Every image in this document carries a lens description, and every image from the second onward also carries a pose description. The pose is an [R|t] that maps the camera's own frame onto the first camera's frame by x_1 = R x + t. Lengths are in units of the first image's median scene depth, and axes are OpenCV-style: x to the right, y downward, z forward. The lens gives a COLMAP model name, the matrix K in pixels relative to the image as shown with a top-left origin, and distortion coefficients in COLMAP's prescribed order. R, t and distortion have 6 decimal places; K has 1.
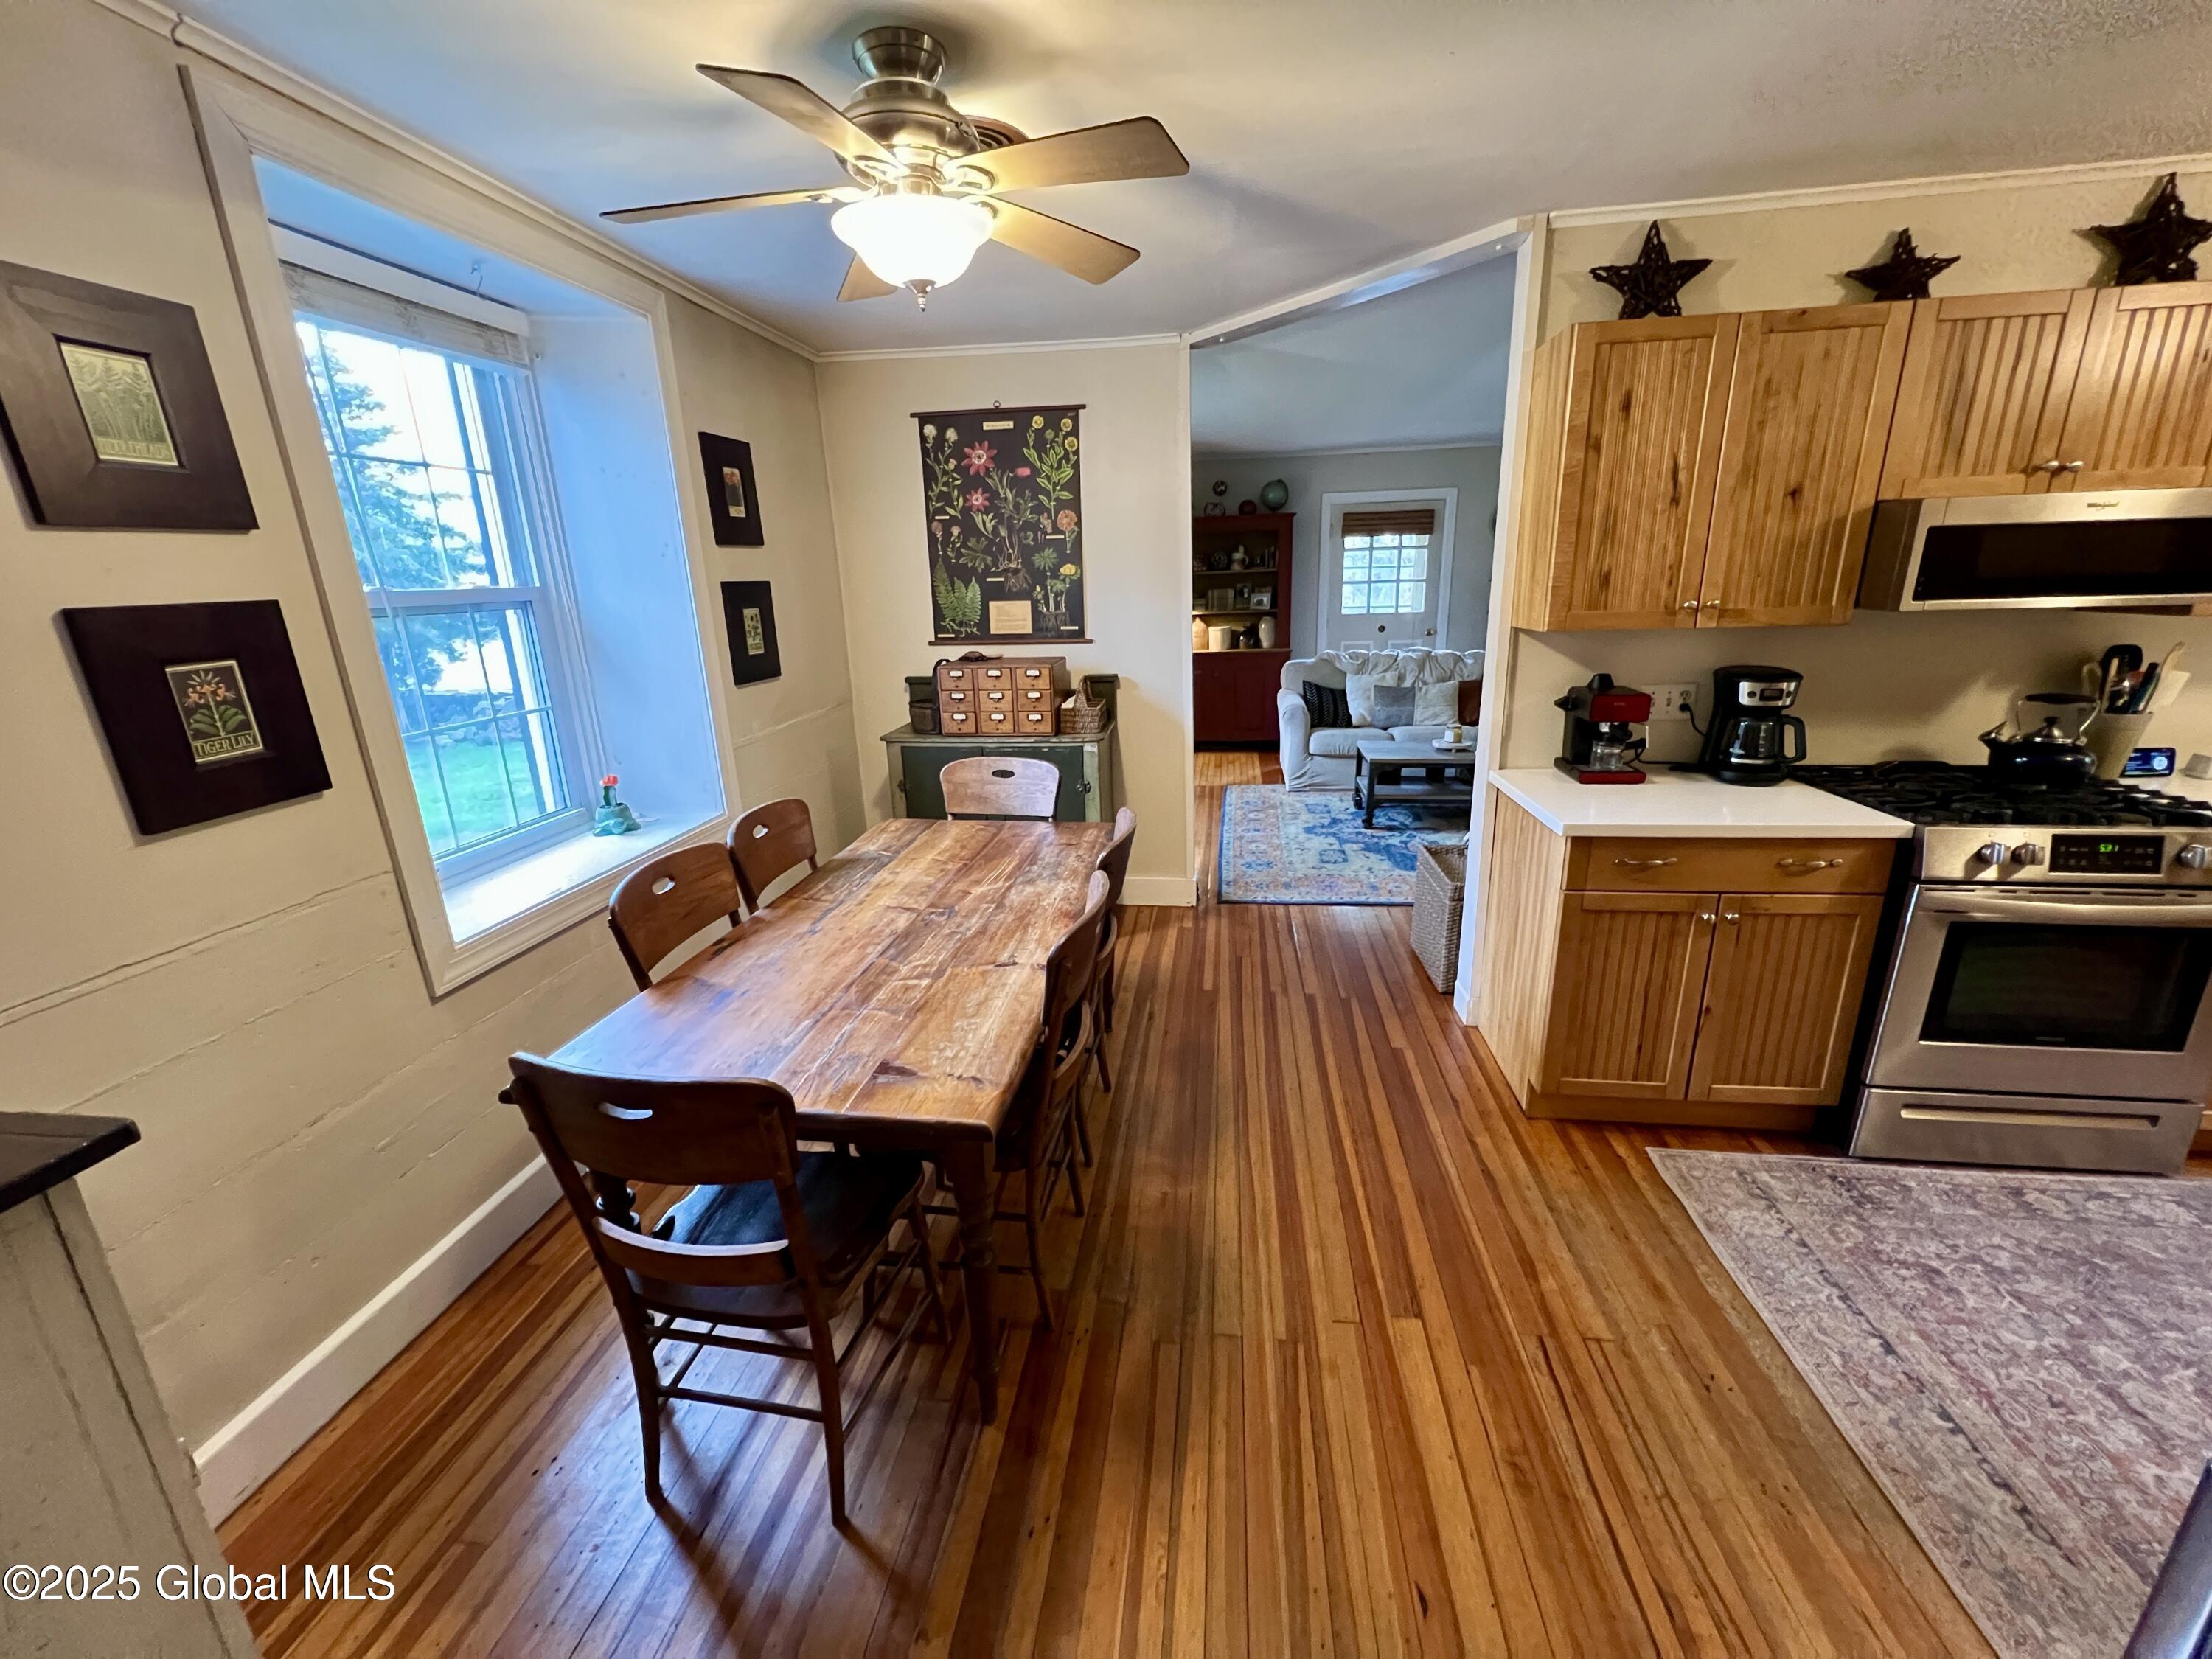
lens RADIAL K [[890.4, 0, 1095.7], [0, 890.4, 827.6], [0, 0, 1]] dist [0.001474, 0.000162]
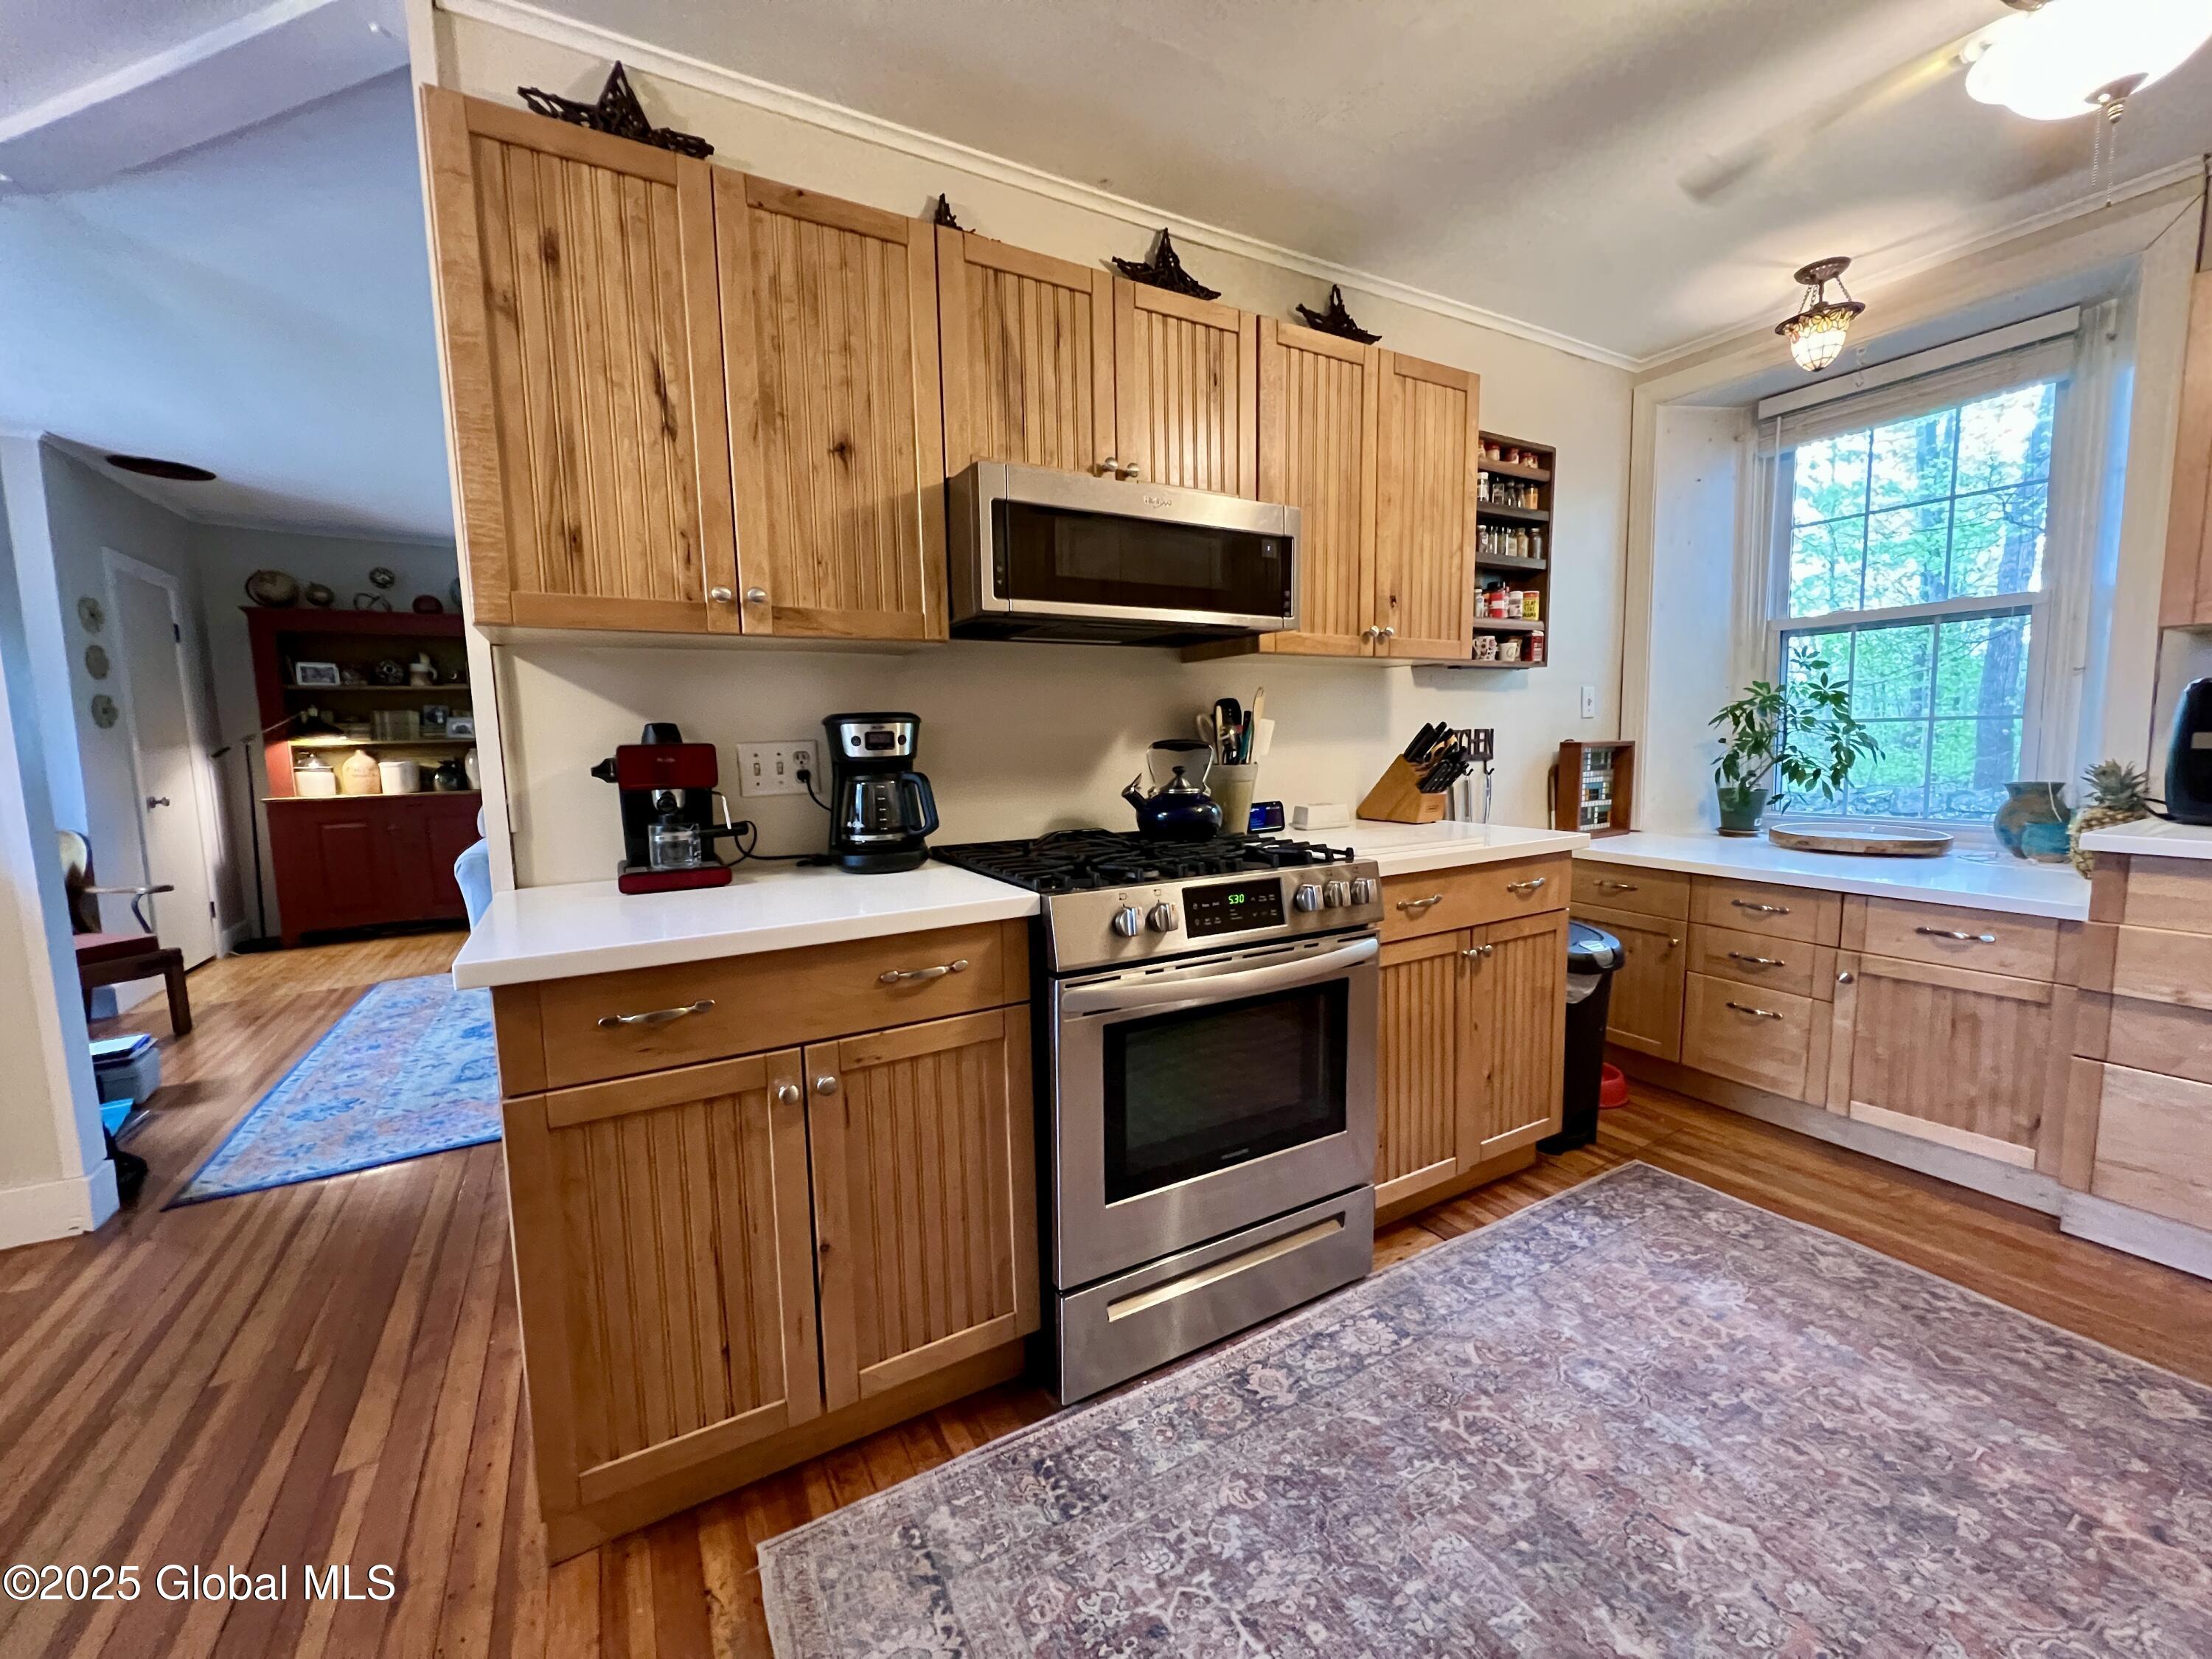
lens RADIAL K [[881.5, 0, 1106.0], [0, 881.5, 829.5], [0, 0, 1]] dist [-0.001173, 0.000261]
pose [[0.793014, -0.048671, 0.607256, 0.504582], [0.161601, 0.977899, -0.132658, 0.042907], [-0.587378, 0.203333, 0.783353, 0.389282]]
